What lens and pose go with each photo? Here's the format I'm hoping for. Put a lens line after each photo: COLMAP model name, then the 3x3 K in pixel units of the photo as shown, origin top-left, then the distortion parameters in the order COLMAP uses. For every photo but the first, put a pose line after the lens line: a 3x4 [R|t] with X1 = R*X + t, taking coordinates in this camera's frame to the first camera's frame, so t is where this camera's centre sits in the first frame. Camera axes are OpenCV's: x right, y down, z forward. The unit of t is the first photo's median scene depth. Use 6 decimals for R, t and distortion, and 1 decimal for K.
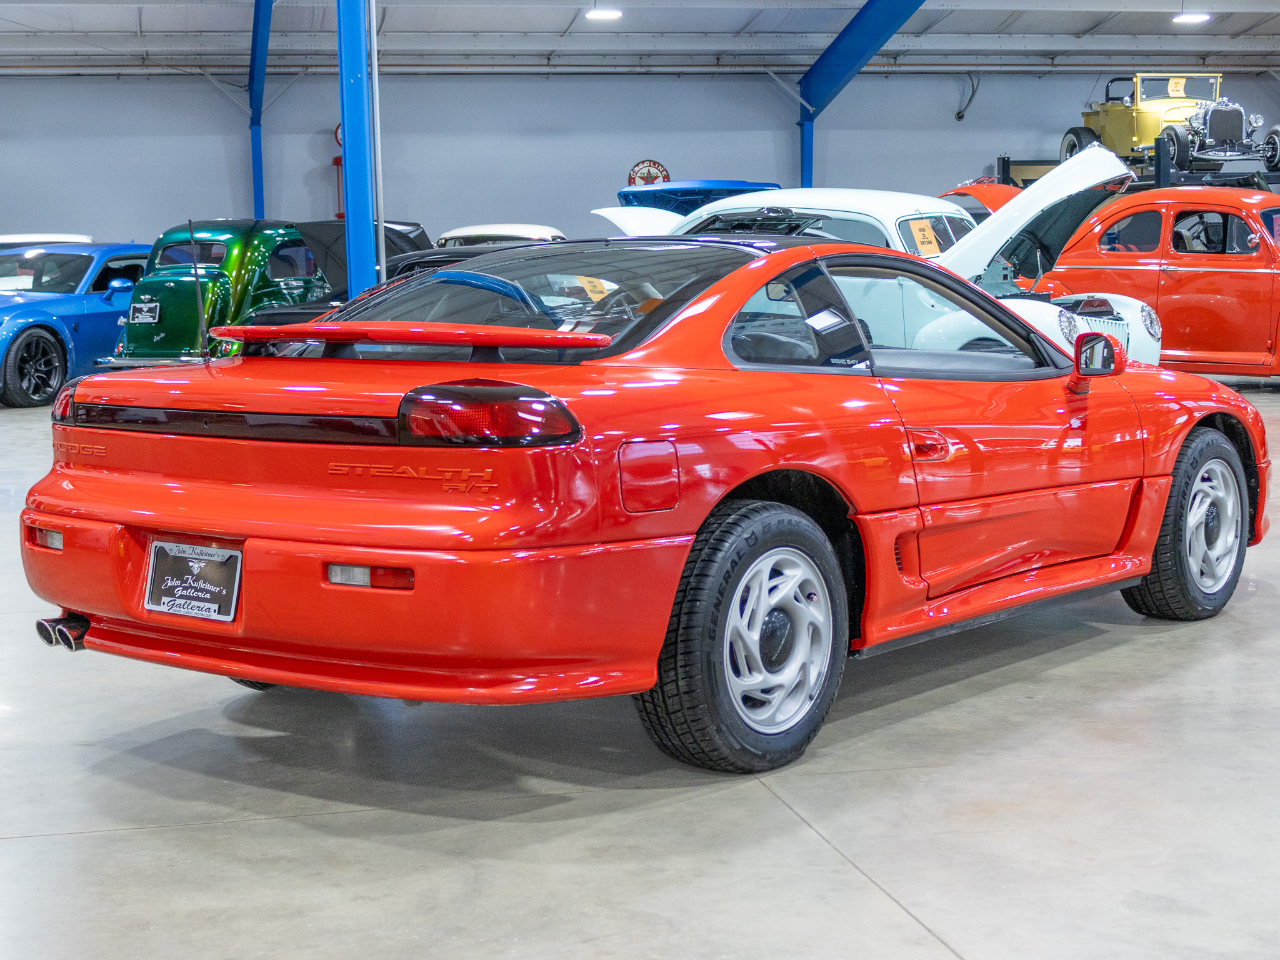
lens RADIAL K [[2069.9, 0, 644.5], [0, 2069.9, 496.2], [0, 0, 1]] dist [-0.003026, -0.050360]
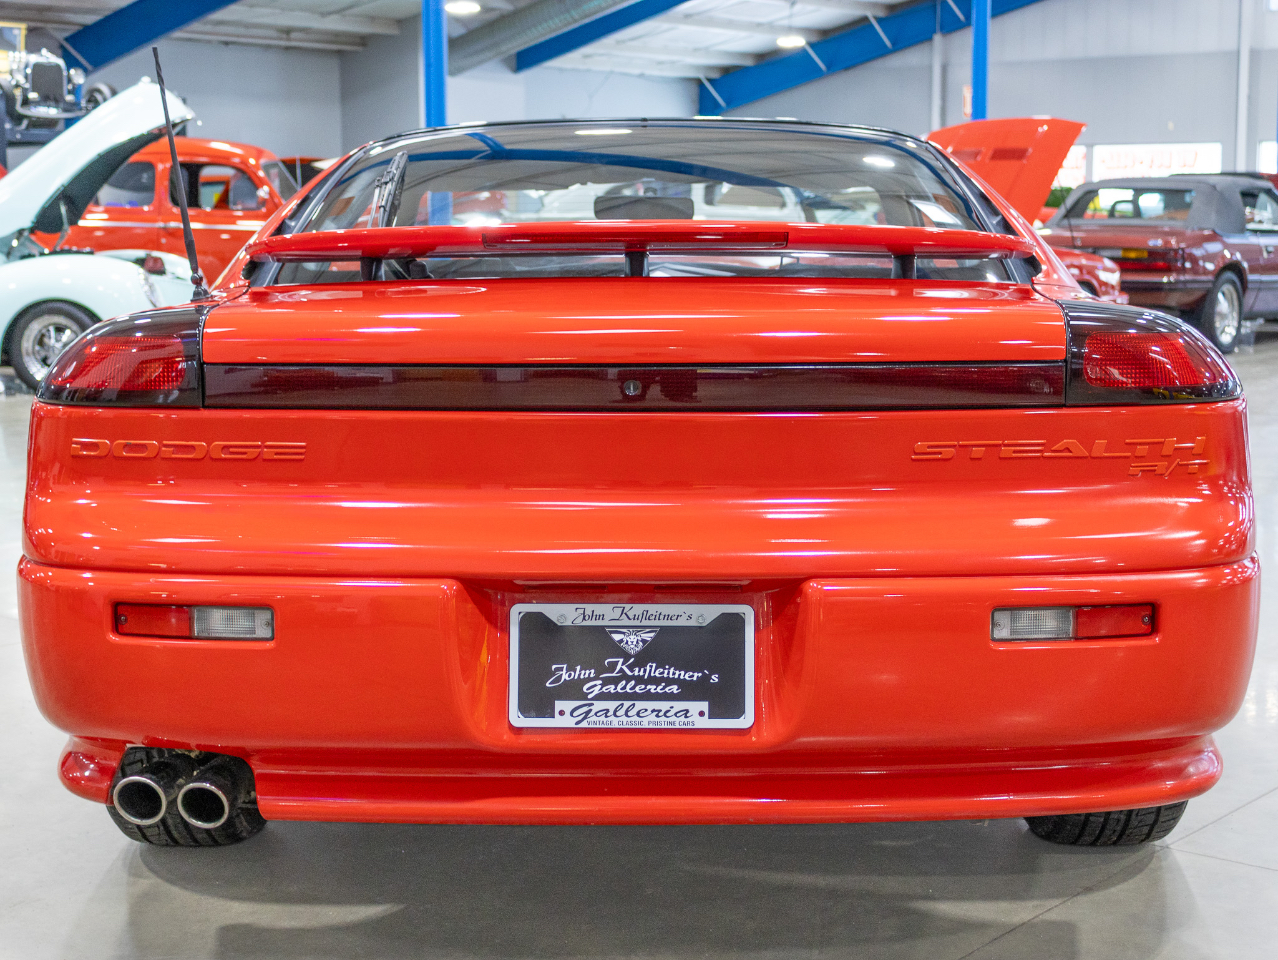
lens RADIAL K [[2103.4, 0, 634.8], [0, 2103.4, 481.3], [0, 0, 1]] dist [0.006509, -0.060025]
pose [[0.792384, -0.059621, 0.607102, -0.559961], [0.058844, 0.998042, 0.021211, -0.021445], [-0.607178, 0.018917, 0.794341, 0.538636]]
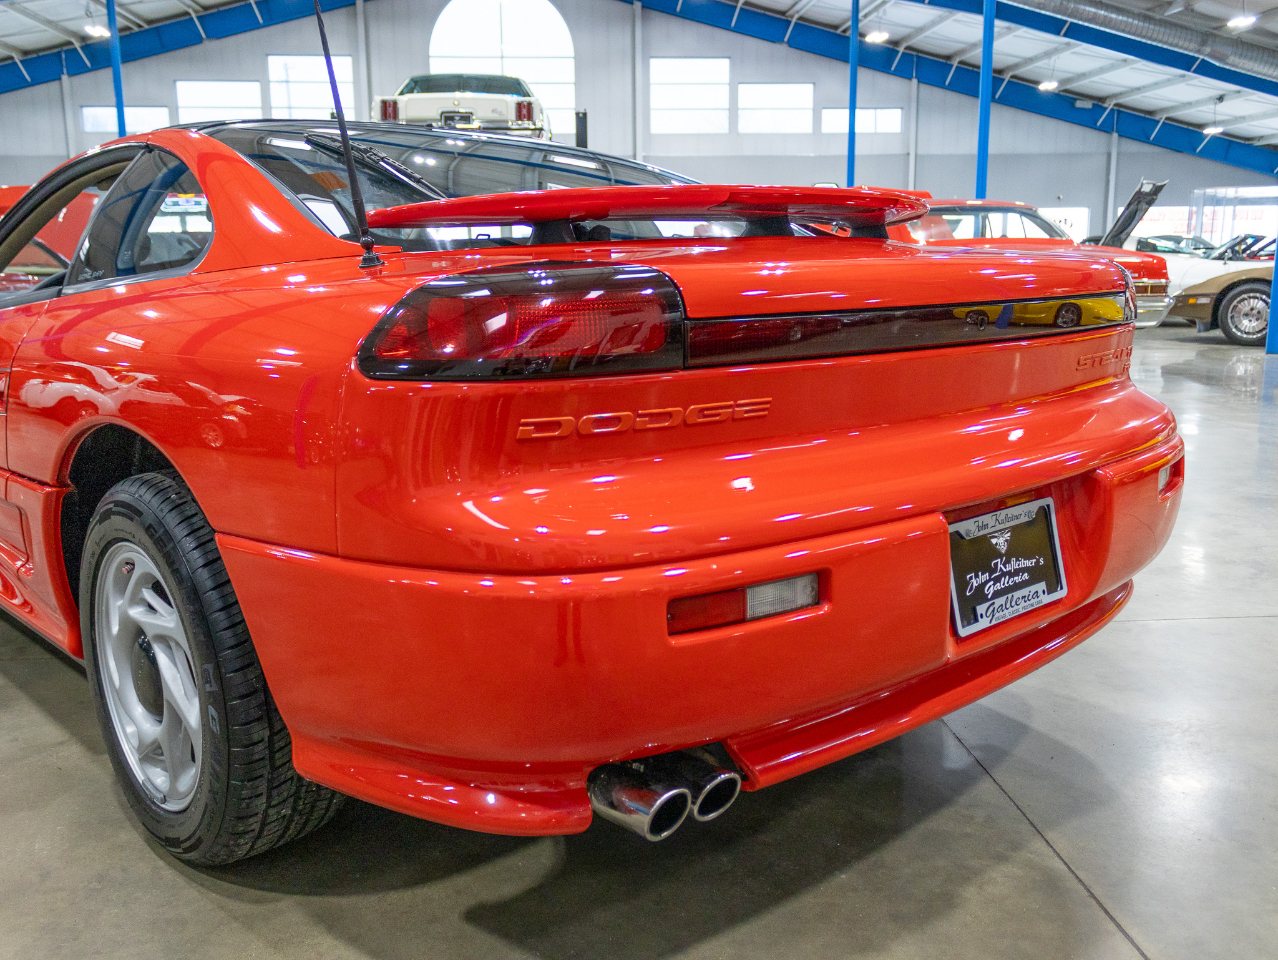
lens RADIAL K [[1177.6, 0, 639.0], [0, 1177.6, 480.0], [0, 0, 1]] dist [-0.001785, 0.010535]
pose [[0.147048, -0.165543, 0.975178, -0.591365], [0.122040, 0.981399, 0.148196, -0.054333], [-0.981572, 0.097218, 0.164516, 1.043909]]
